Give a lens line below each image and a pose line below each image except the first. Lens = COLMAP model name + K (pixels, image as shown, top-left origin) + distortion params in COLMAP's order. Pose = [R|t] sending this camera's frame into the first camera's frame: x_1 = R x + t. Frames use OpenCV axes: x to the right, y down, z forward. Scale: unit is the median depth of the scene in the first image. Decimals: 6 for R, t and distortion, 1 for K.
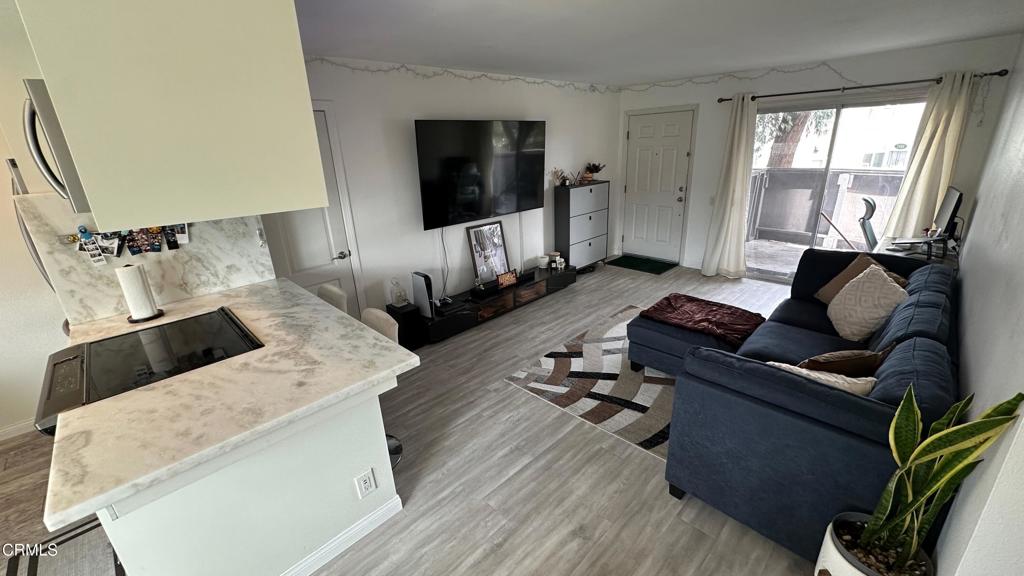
lens RADIAL K [[406.9, 0, 512.0], [0, 406.9, 288.0], [0, 0, 1]] dist [-0.001320, 0.000135]
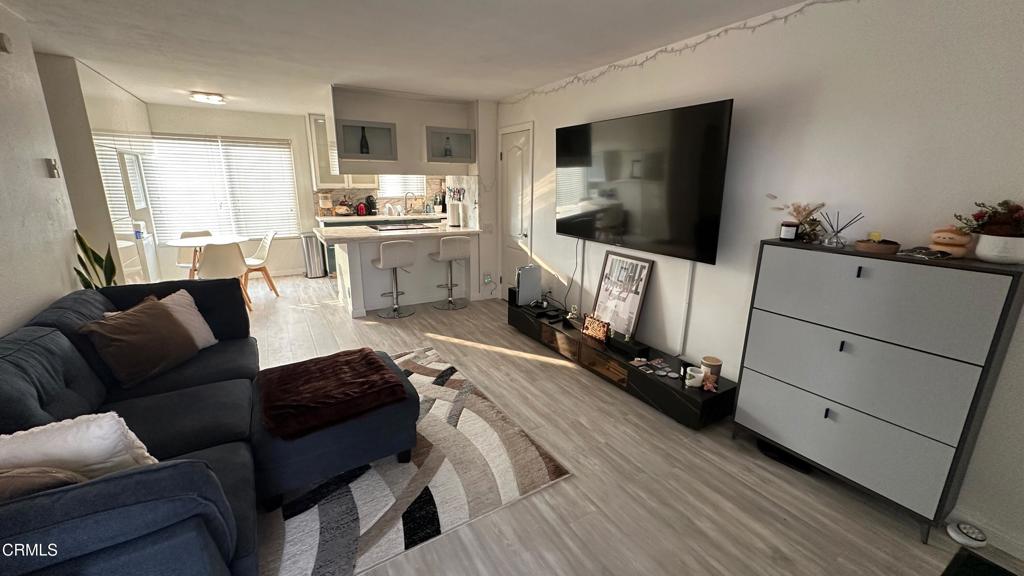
lens RADIAL K [[406.9, 0, 512.0], [0, 406.9, 288.0], [0, 0, 1]] dist [-0.001320, 0.000135]
pose [[-0.240406, 0.285526, -0.927728, 0.999616], [-0.323980, 0.877347, 0.353975, -0.431690], [0.915009, 0.385663, -0.118415, 1.317756]]
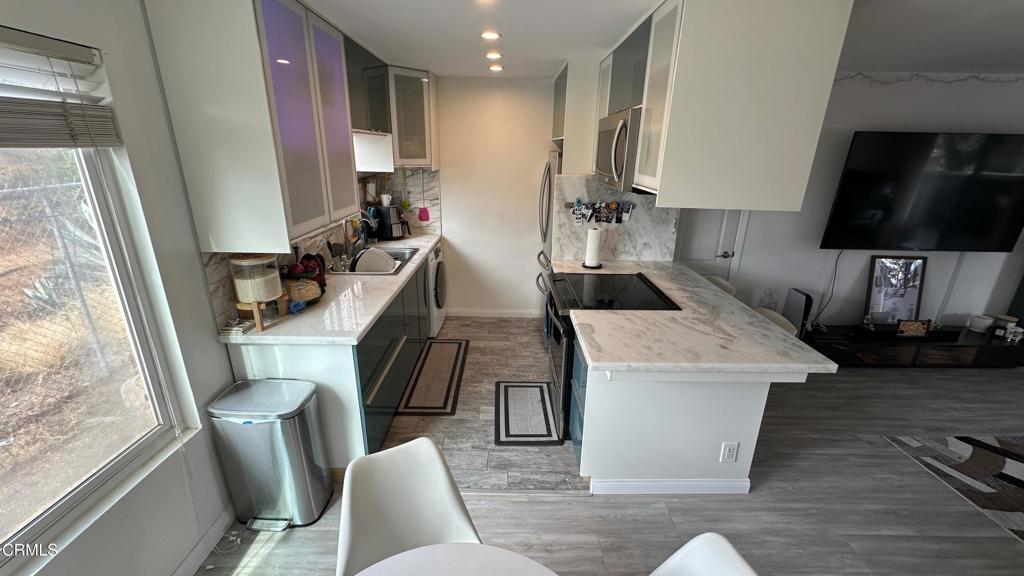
lens RADIAL K [[406.9, 0, 512.0], [0, 406.9, 288.0], [0, 0, 1]] dist [-0.001320, 0.000135]
pose [[0.711983, 0.273585, -0.646708, -0.111274], [-0.276963, 0.955726, 0.099395, 0.058885], [0.645269, 0.108346, 0.756234, -0.186658]]
